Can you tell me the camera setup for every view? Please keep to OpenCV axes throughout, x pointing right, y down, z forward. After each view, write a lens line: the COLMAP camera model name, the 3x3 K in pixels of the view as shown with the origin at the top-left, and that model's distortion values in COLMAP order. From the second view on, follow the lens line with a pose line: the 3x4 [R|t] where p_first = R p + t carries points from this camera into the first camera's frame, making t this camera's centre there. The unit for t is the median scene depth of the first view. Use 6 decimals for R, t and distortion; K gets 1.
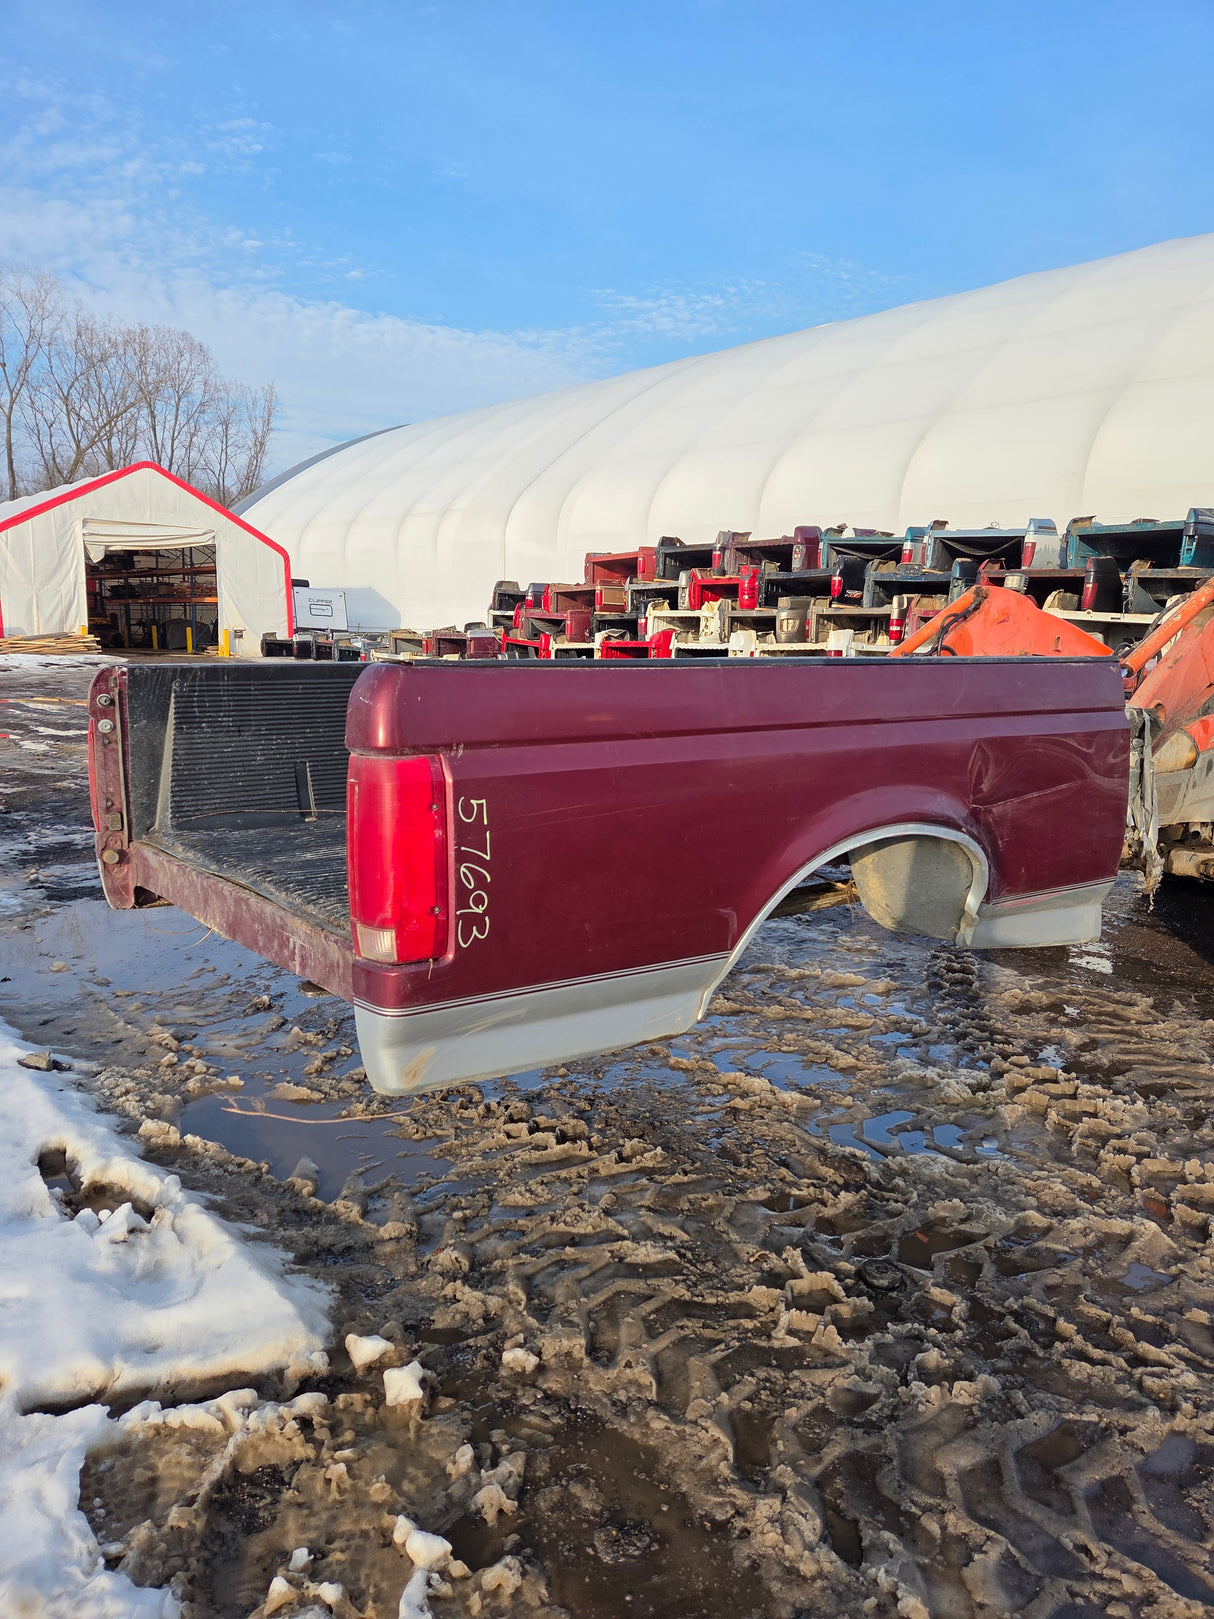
lens RADIAL K [[1091.8, 0, 602.3], [0, 1091.8, 770.4], [0, 0, 1]] dist [0.066768, -0.052483]
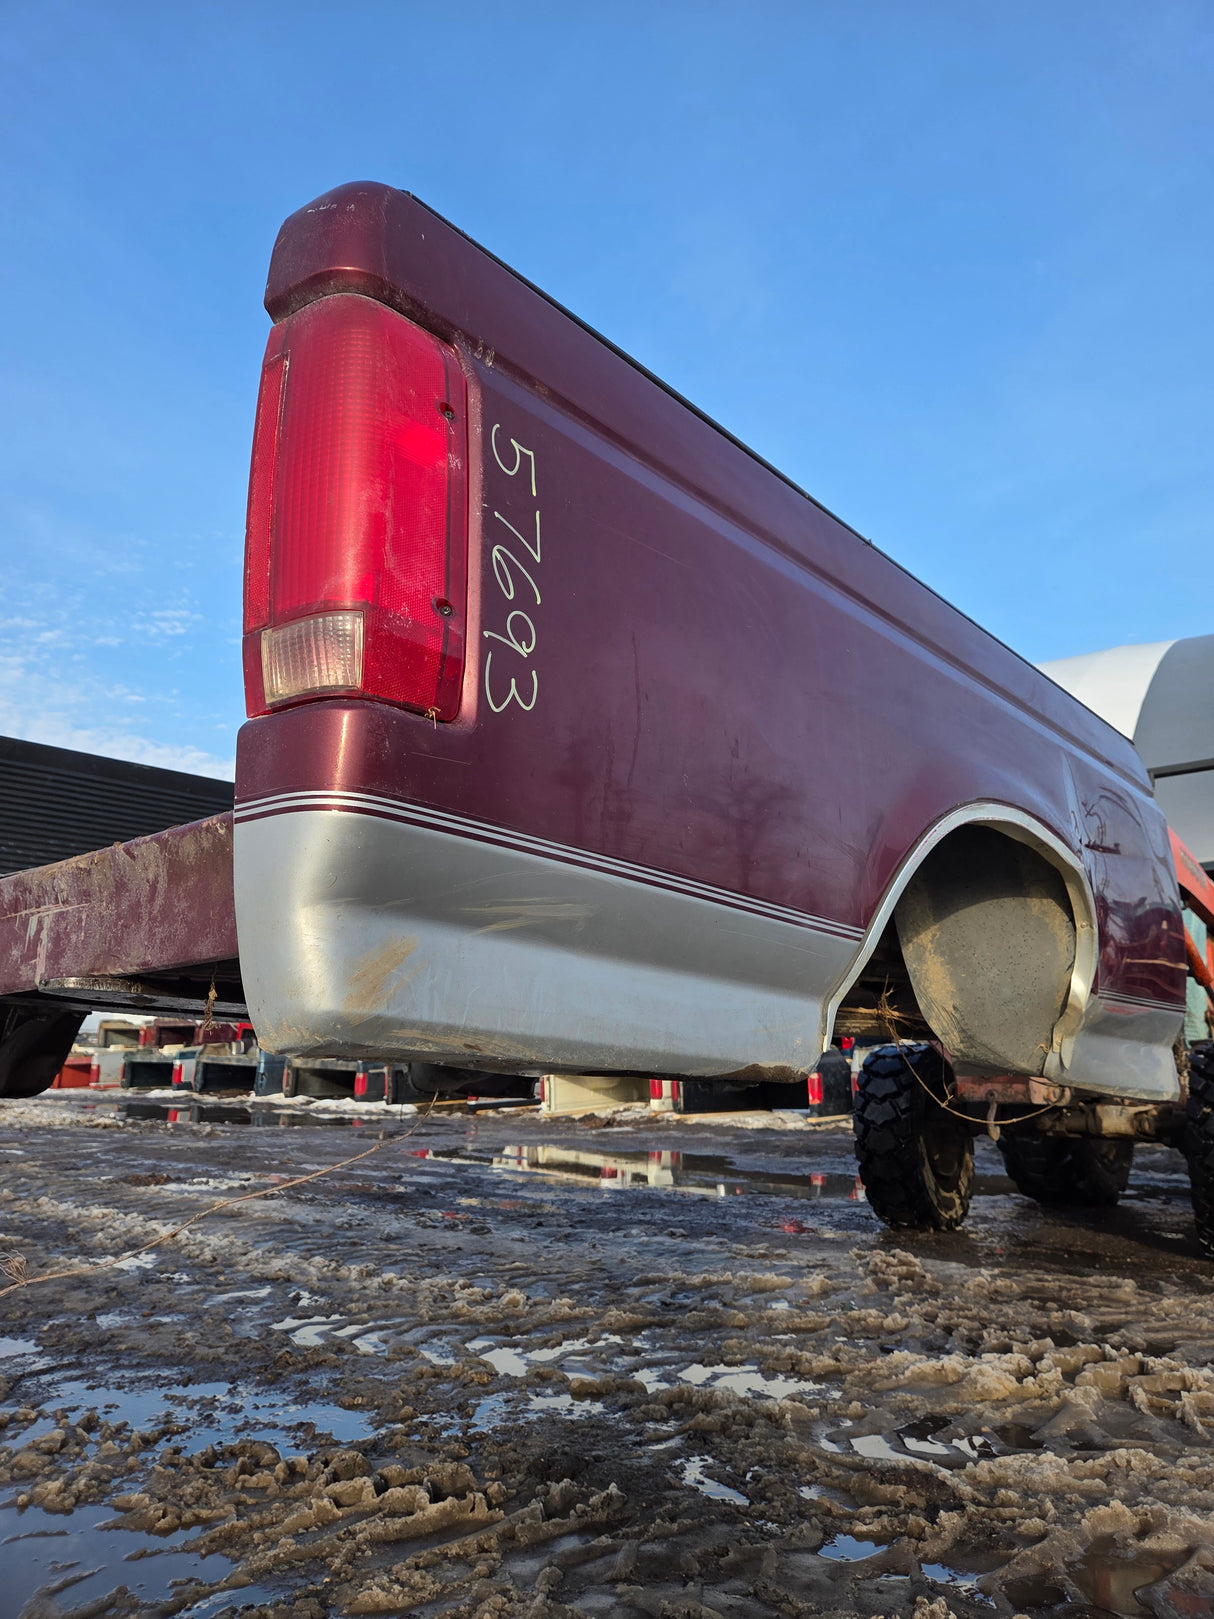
lens RADIAL K [[1091.8, 0, 606.9], [0, 1091.8, 785.6], [0, 0, 1]] dist [0.066768, -0.052483]
pose [[0.972260, 0.051834, 0.228088, -0.110691], [0.033830, 0.933722, -0.356396, 0.216088], [-0.231445, 0.354226, 0.906067, 0.347656]]
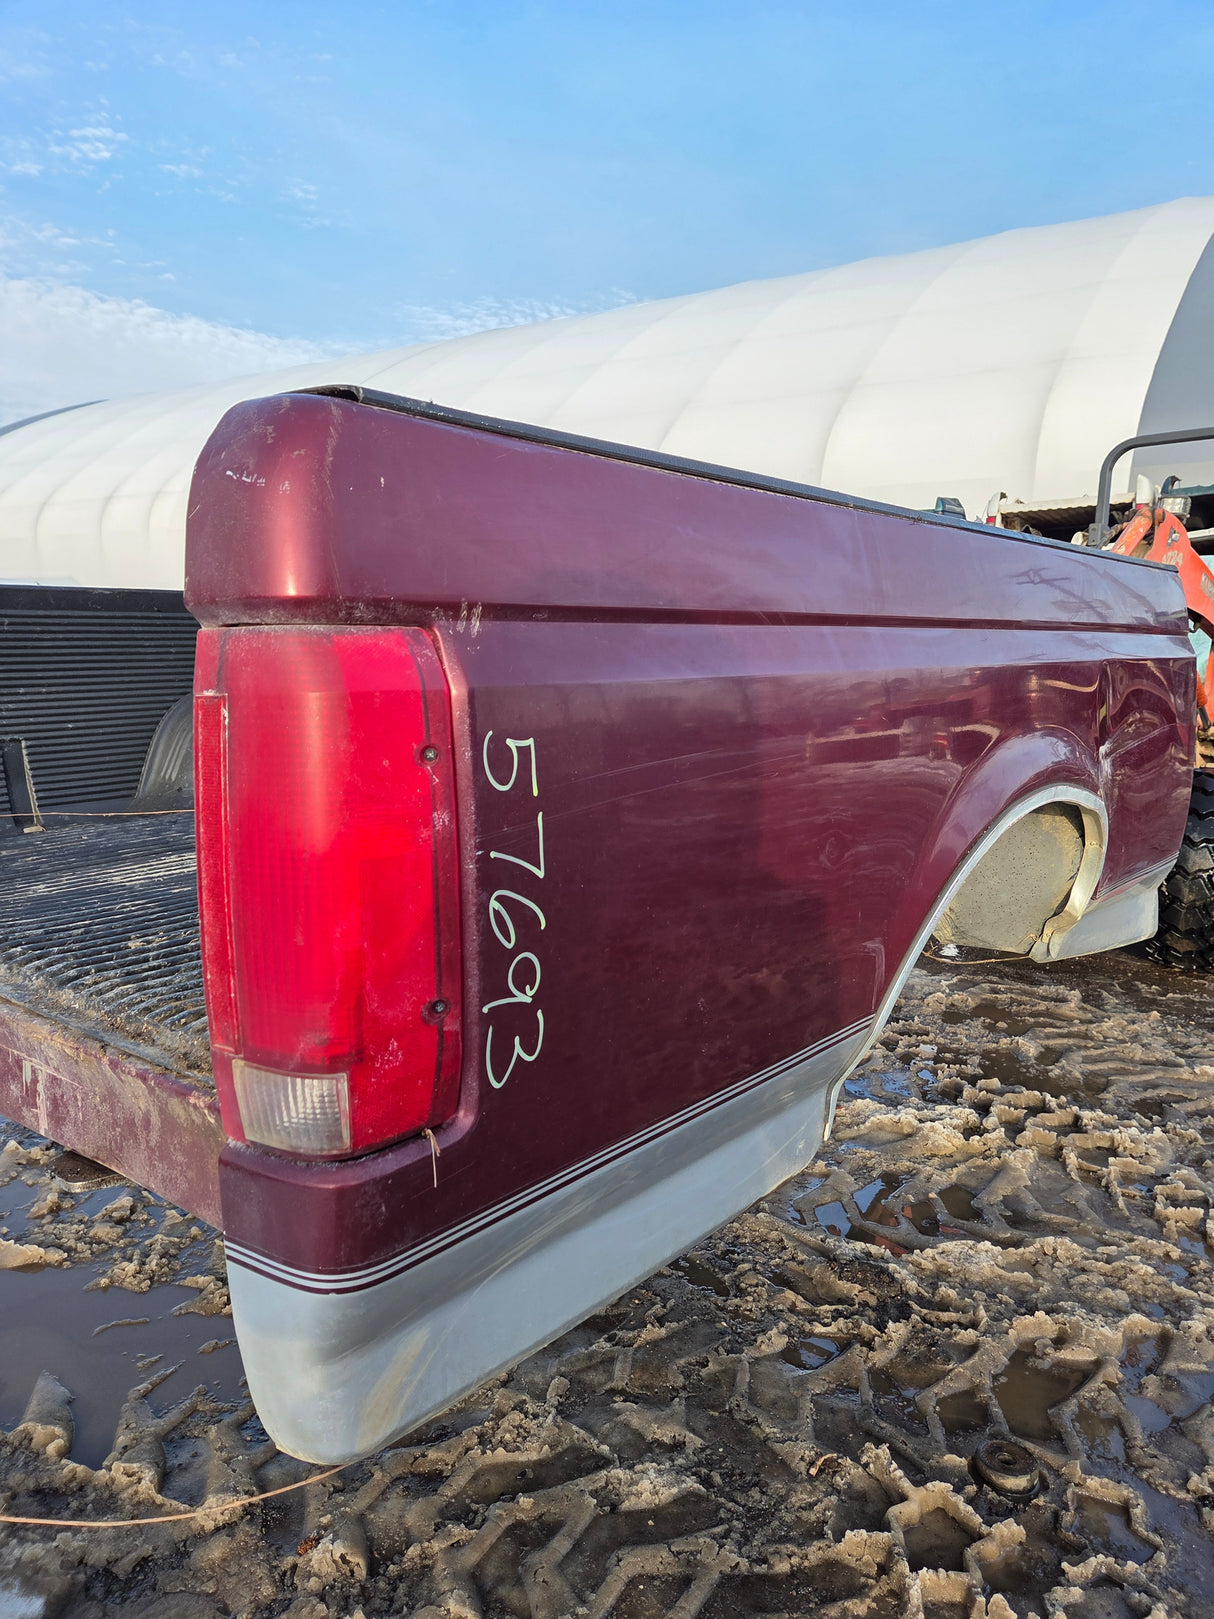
lens RADIAL K [[1091.8, 0, 594.8], [0, 1091.8, 776.2], [0, 0, 1]] dist [0.066768, -0.052483]
pose [[0.972318, -0.035315, 0.230979, -0.110265], [0.034629, 0.999376, 0.007022, 0.023649], [-0.231083, 0.001171, 0.972933, 0.347577]]
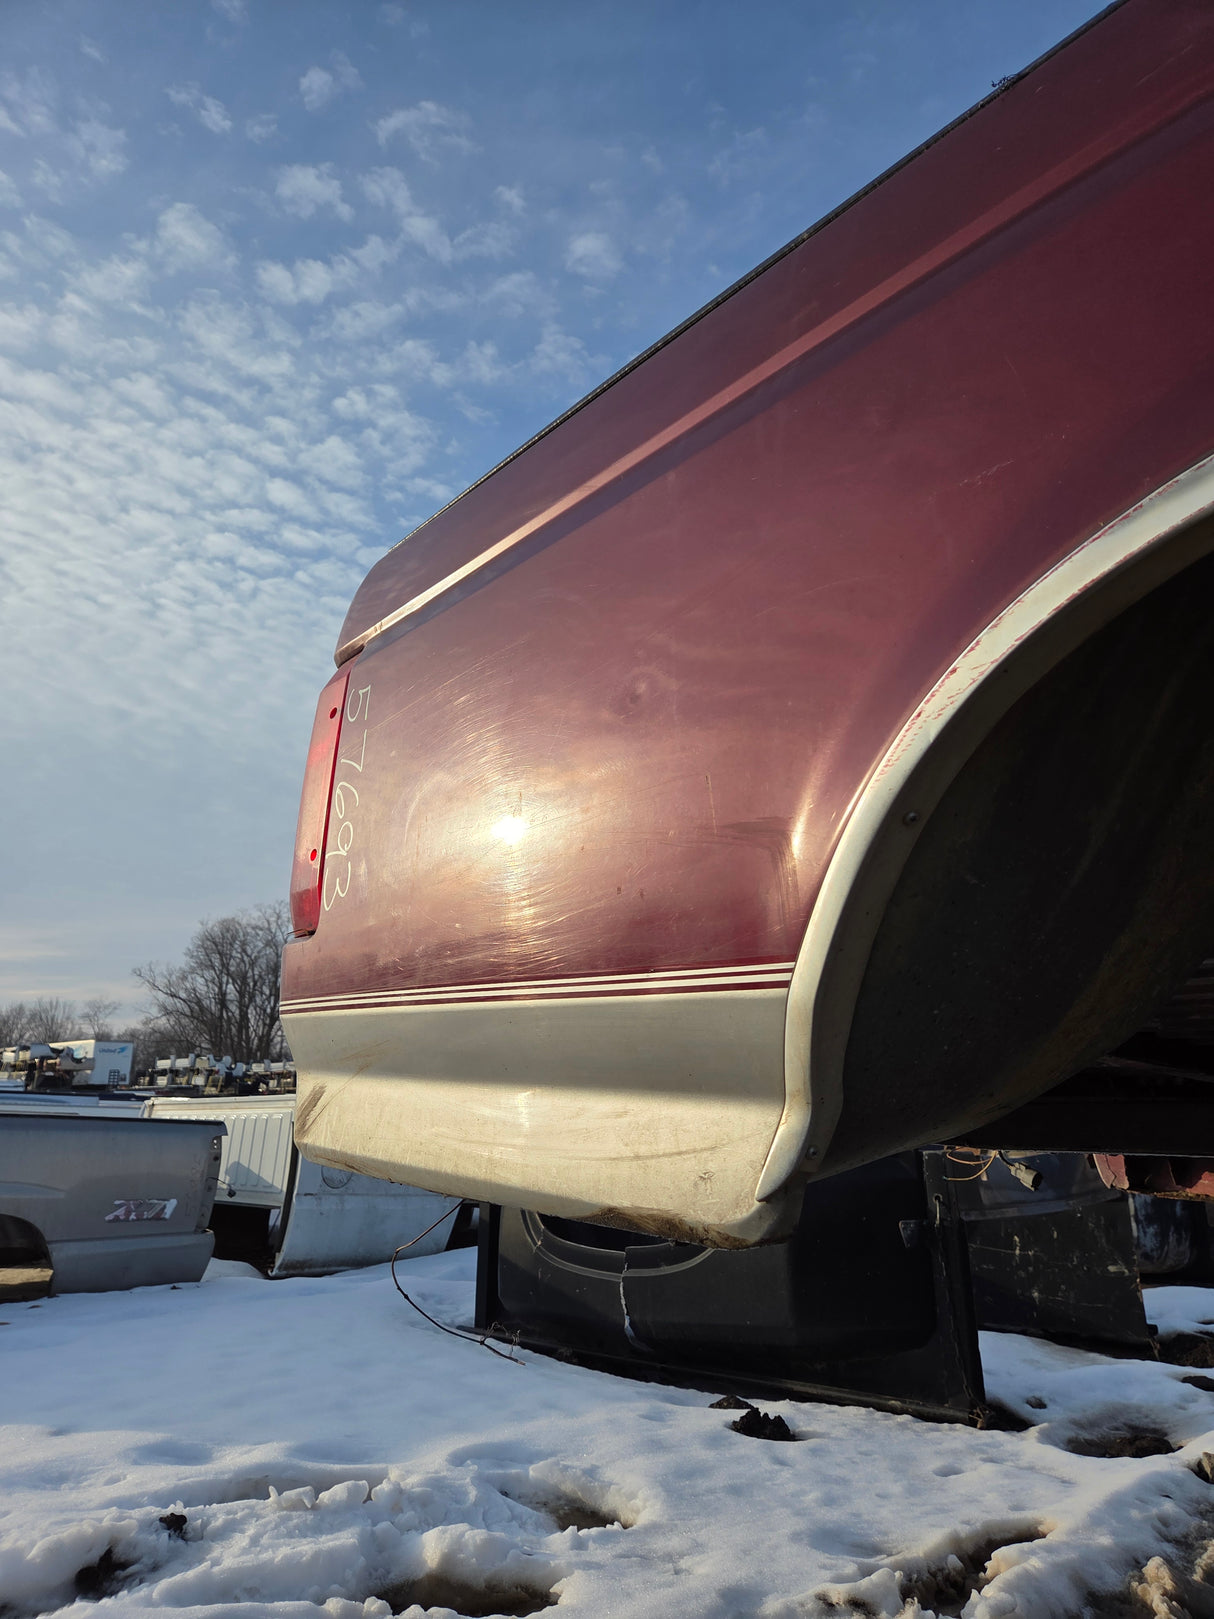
lens RADIAL K [[1091.8, 0, 612.0], [0, 1091.8, 810.9], [0, 0, 1]] dist [0.066768, -0.052483]
pose [[0.059563, -0.286118, -0.956341, 0.303839], [-0.139168, 0.946306, -0.291783, 0.161268], [0.988476, 0.150472, 0.016546, 0.686240]]
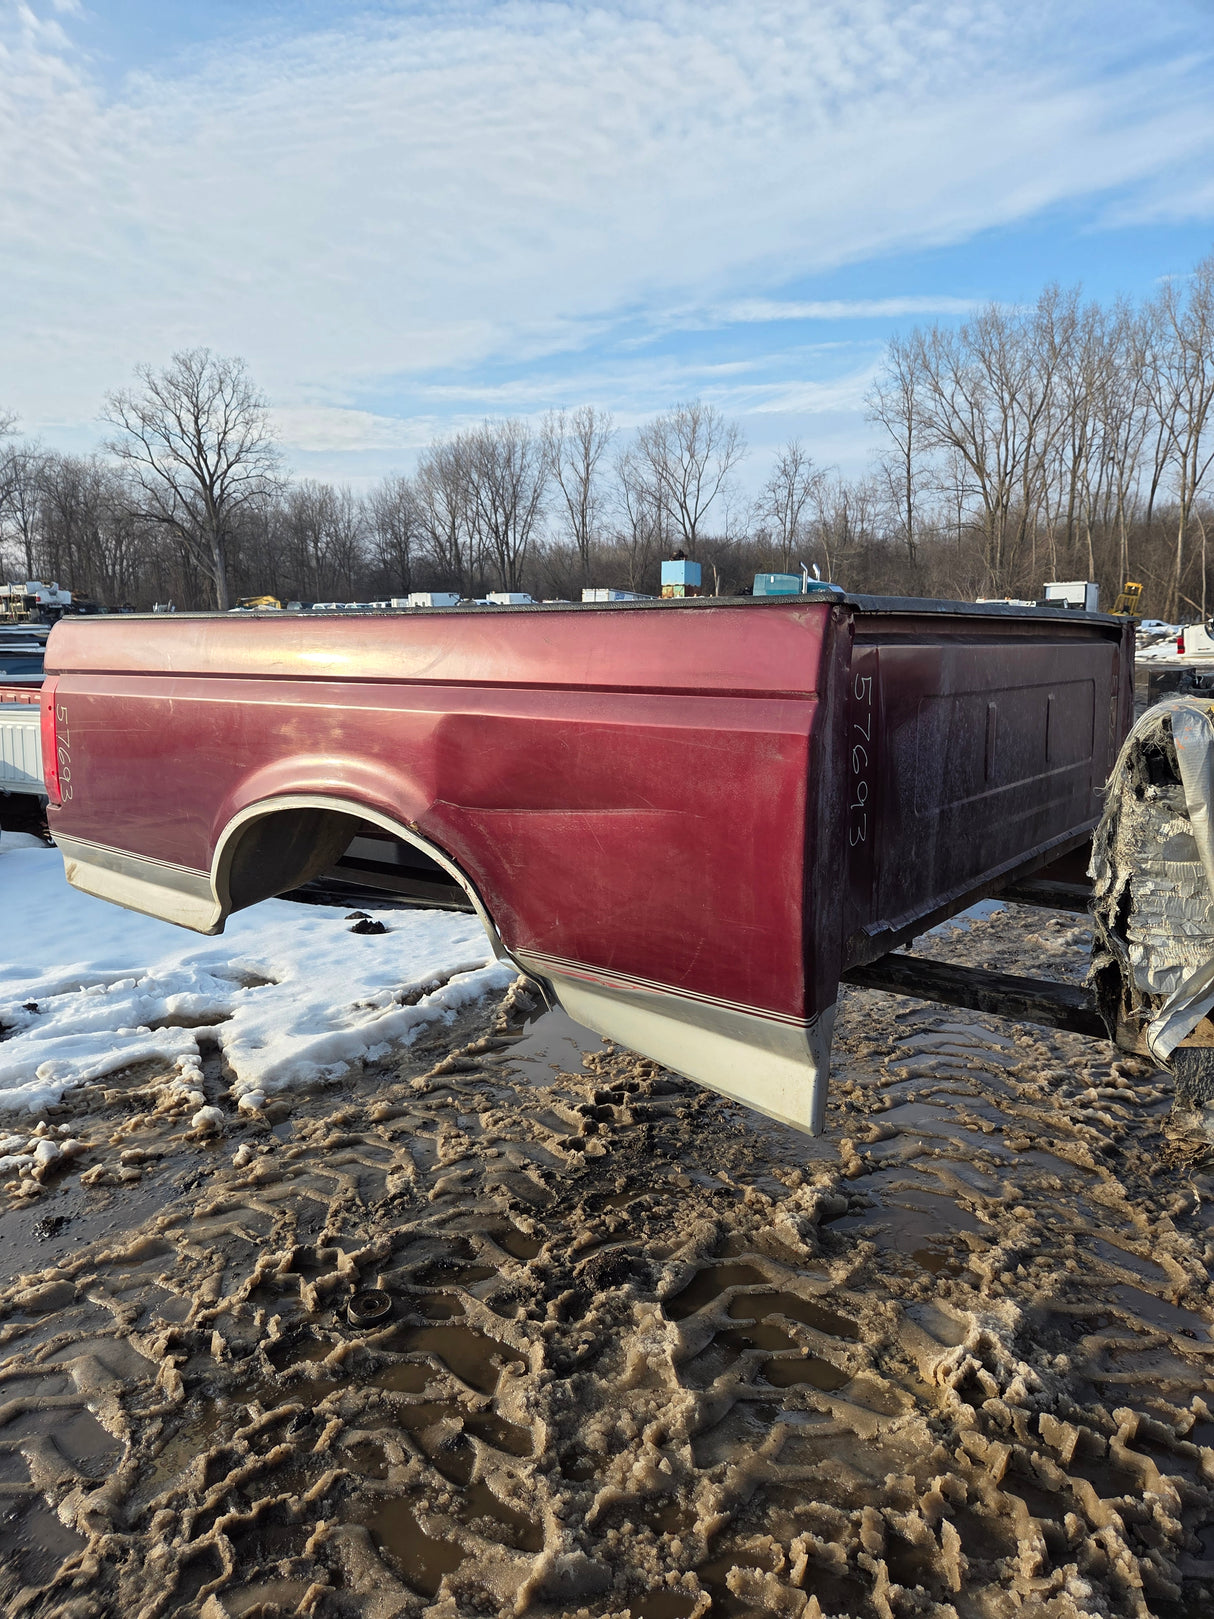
lens RADIAL K [[1091.8, 0, 593.1], [0, 1091.8, 779.4], [0, 0, 1]] dist [0.066768, -0.052483]
pose [[0.250520, 0.115015, -0.961255, 0.947896], [-0.096396, 0.990947, 0.093445, -0.054819], [0.963300, 0.069252, 0.259339, 0.787798]]
